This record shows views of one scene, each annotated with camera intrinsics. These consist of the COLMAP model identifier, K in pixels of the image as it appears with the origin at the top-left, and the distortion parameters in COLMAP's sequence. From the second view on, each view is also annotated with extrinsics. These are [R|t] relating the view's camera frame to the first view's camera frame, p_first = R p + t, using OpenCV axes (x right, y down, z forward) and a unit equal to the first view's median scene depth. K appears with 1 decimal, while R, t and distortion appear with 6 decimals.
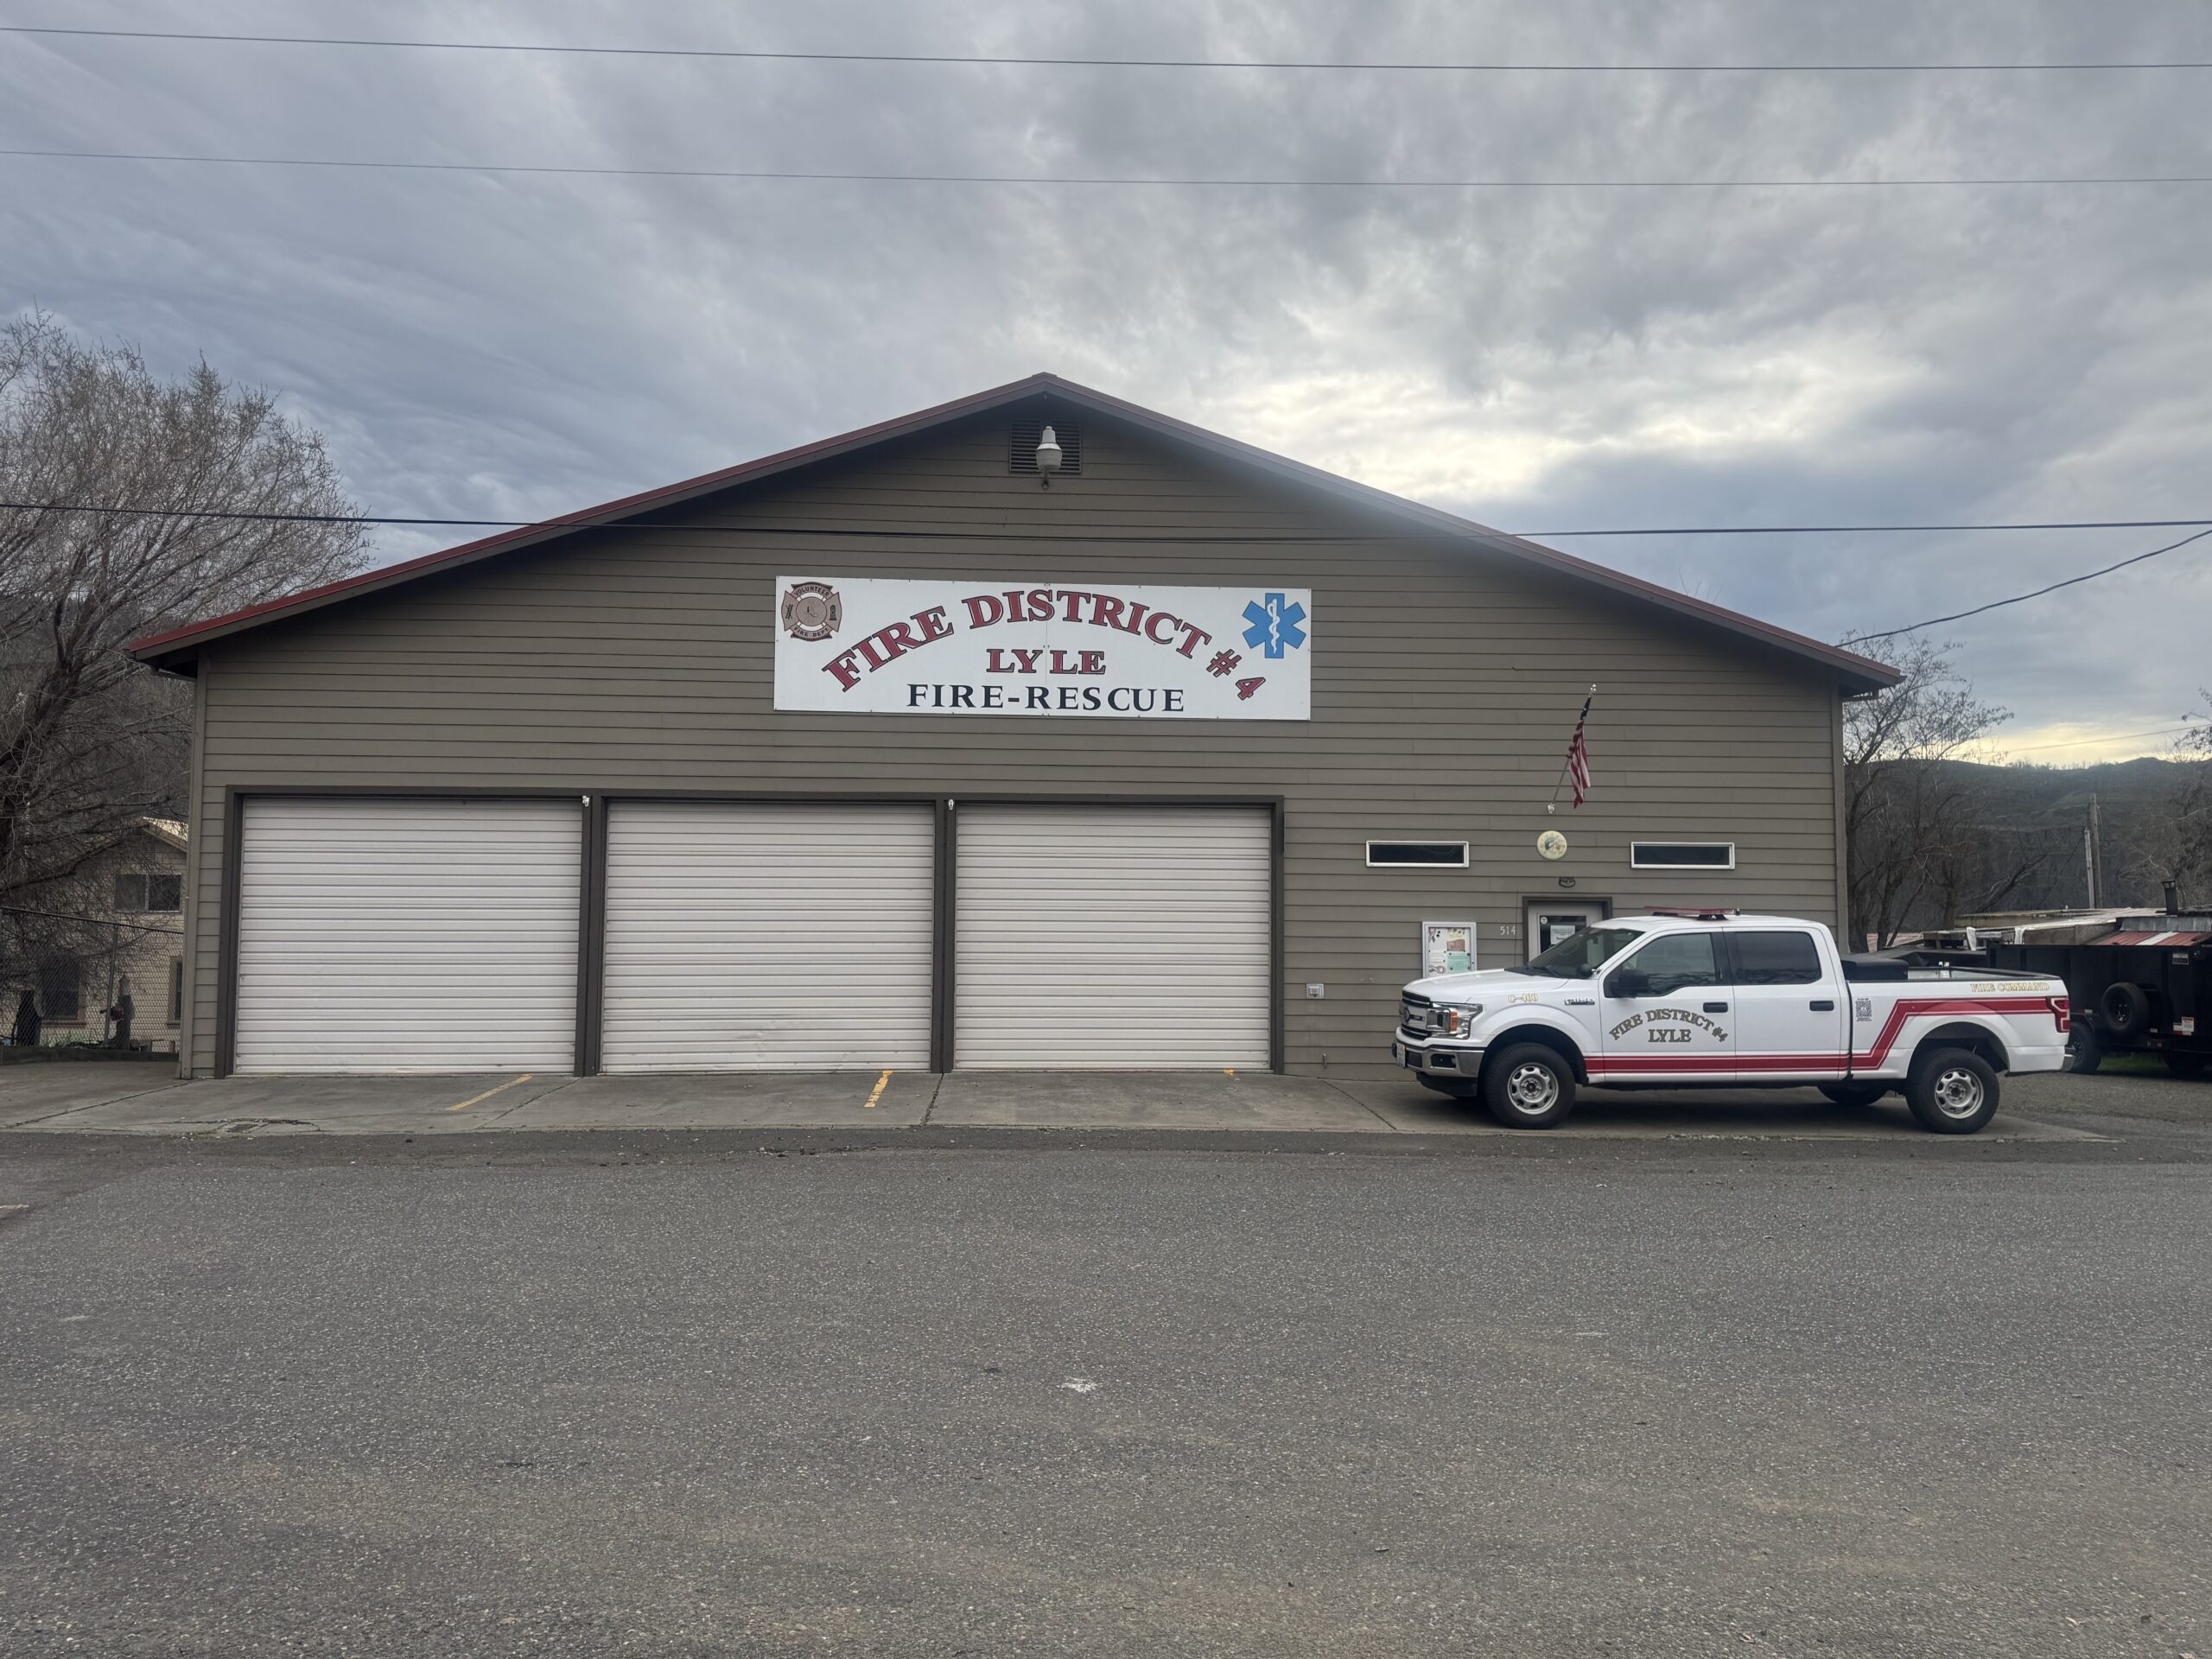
lens RADIAL K [[1525.4, 0, 1110.0], [0, 1525.4, 827.0], [0, 0, 1]] dist [0.043187, -0.027820]
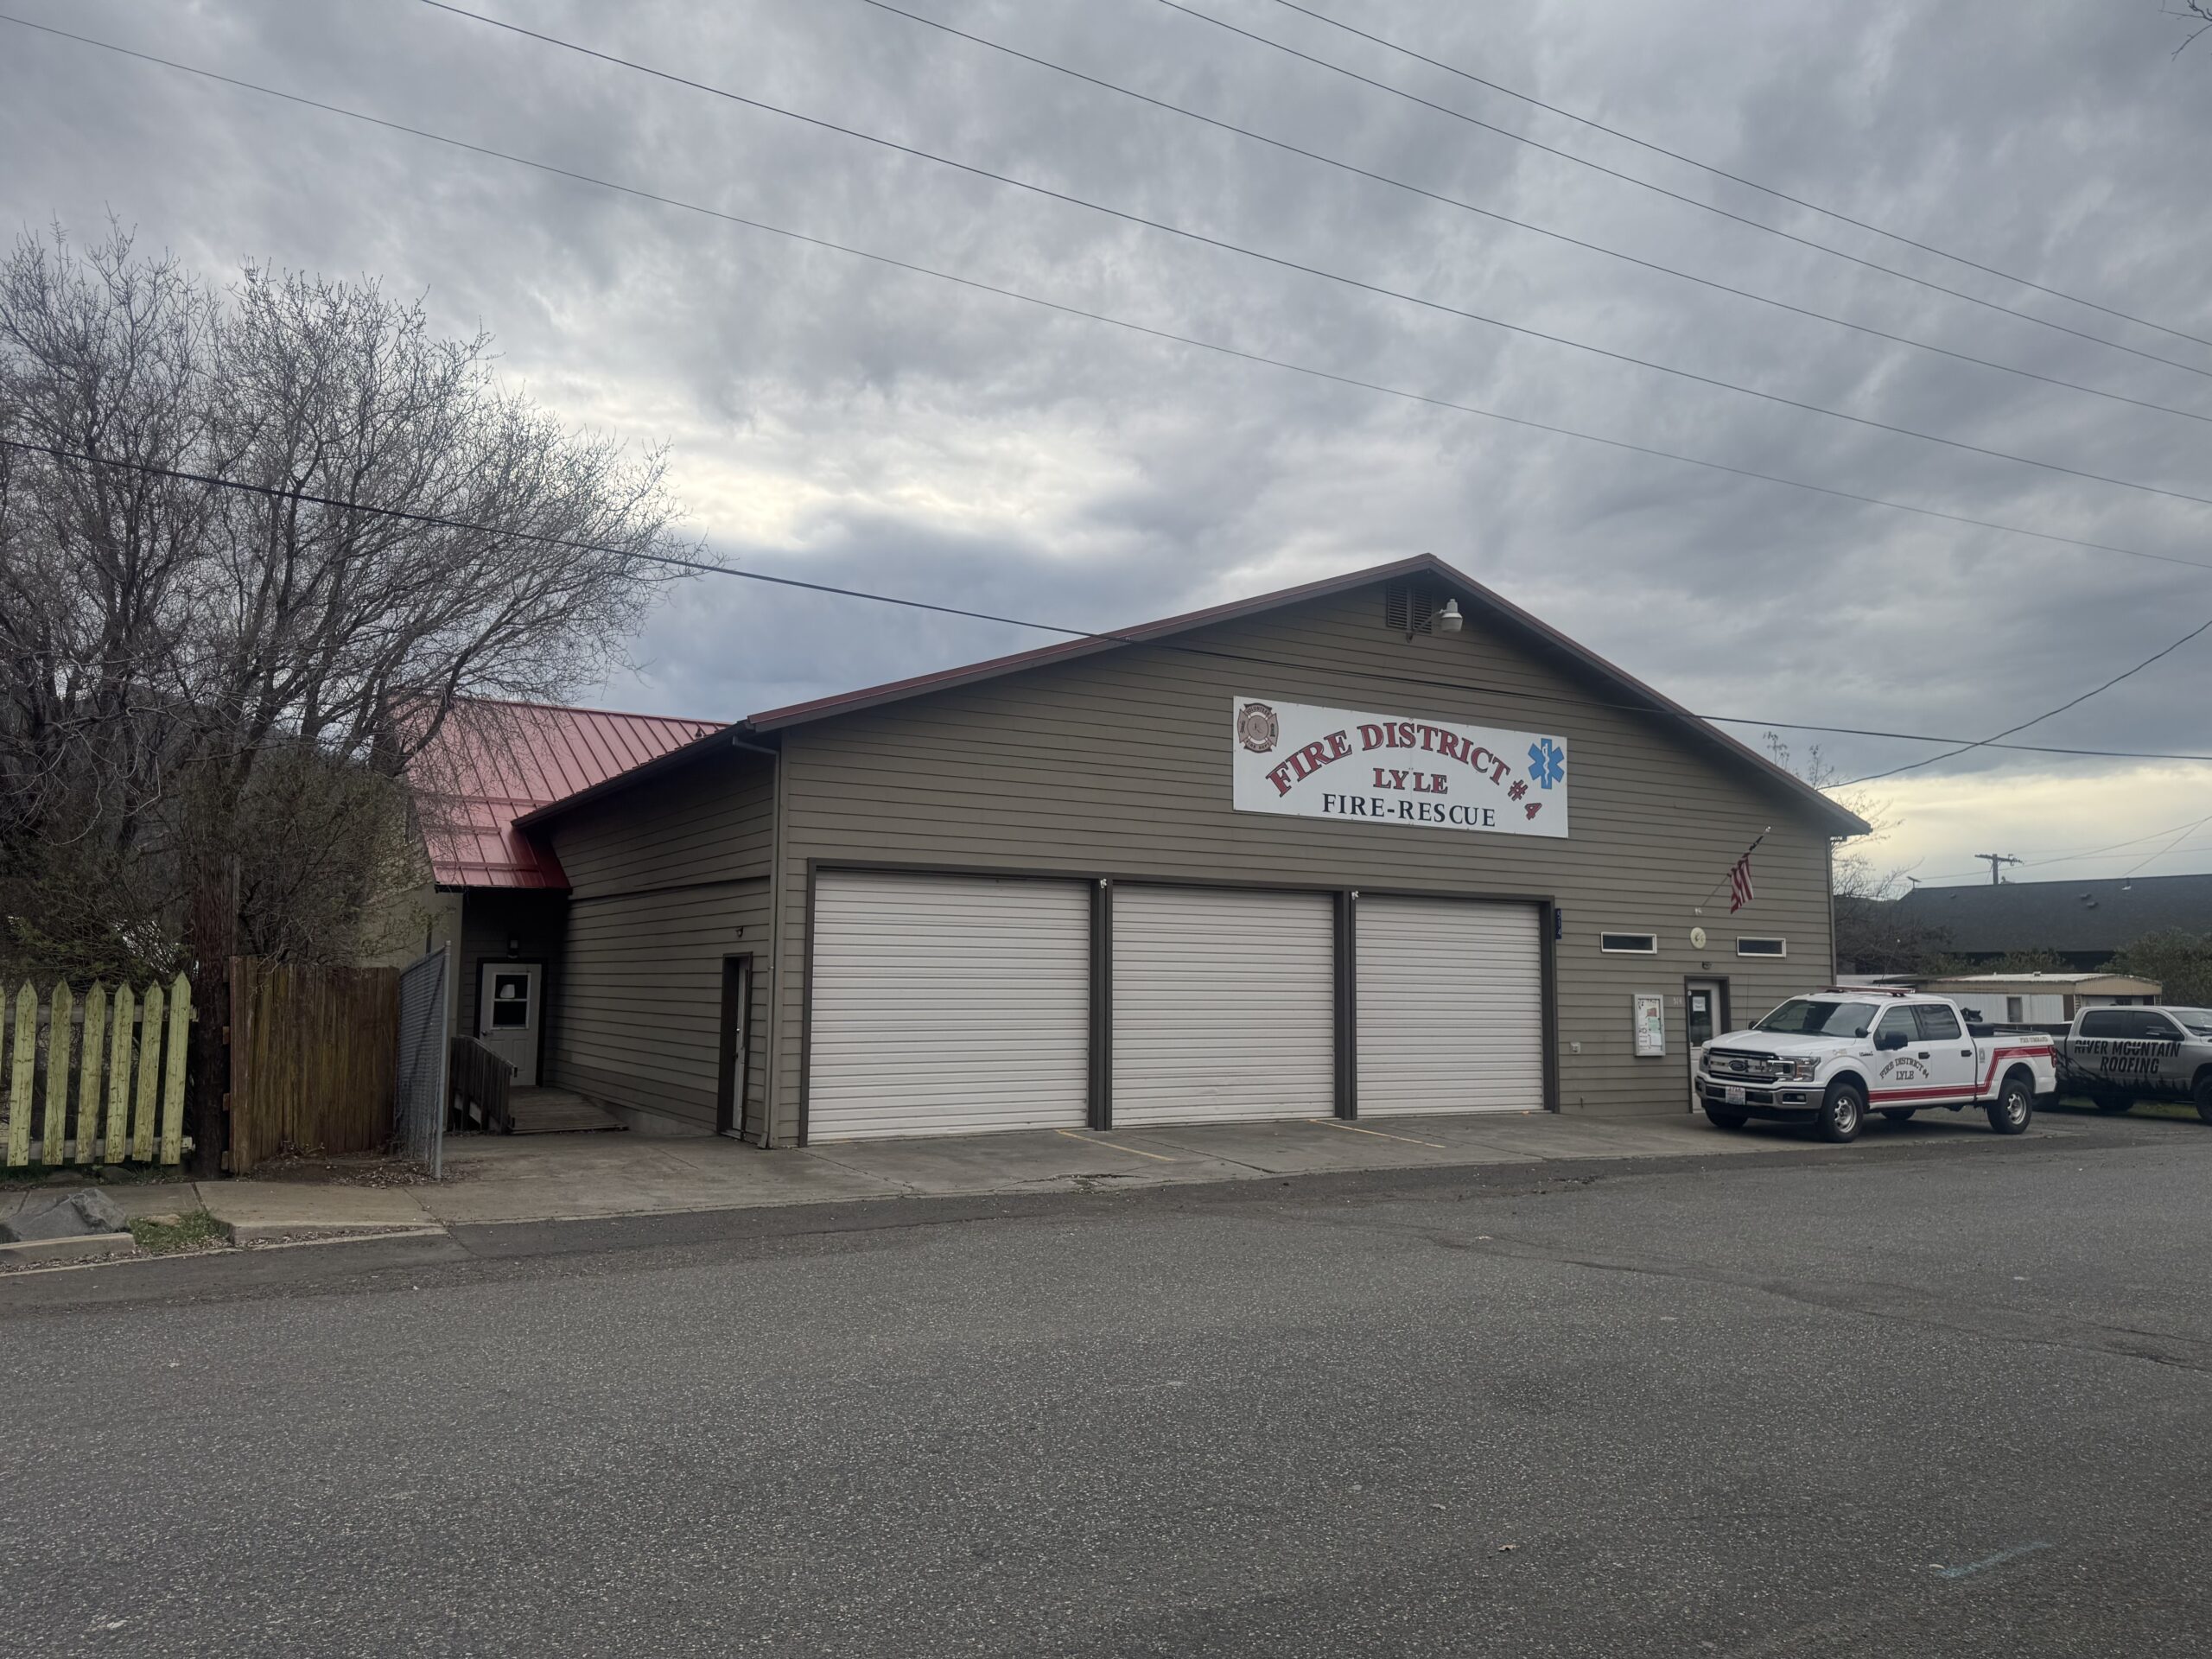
lens RADIAL K [[1652.6, 0, 1108.4], [0, 1652.6, 841.2], [0, 0, 1]] dist [0.115669, -0.040130]
pose [[0.880701, 0.044423, 0.471585, -0.883408], [-0.031931, 0.998896, -0.034463, -0.006147], [-0.472595, 0.015293, 0.881147, -0.063331]]
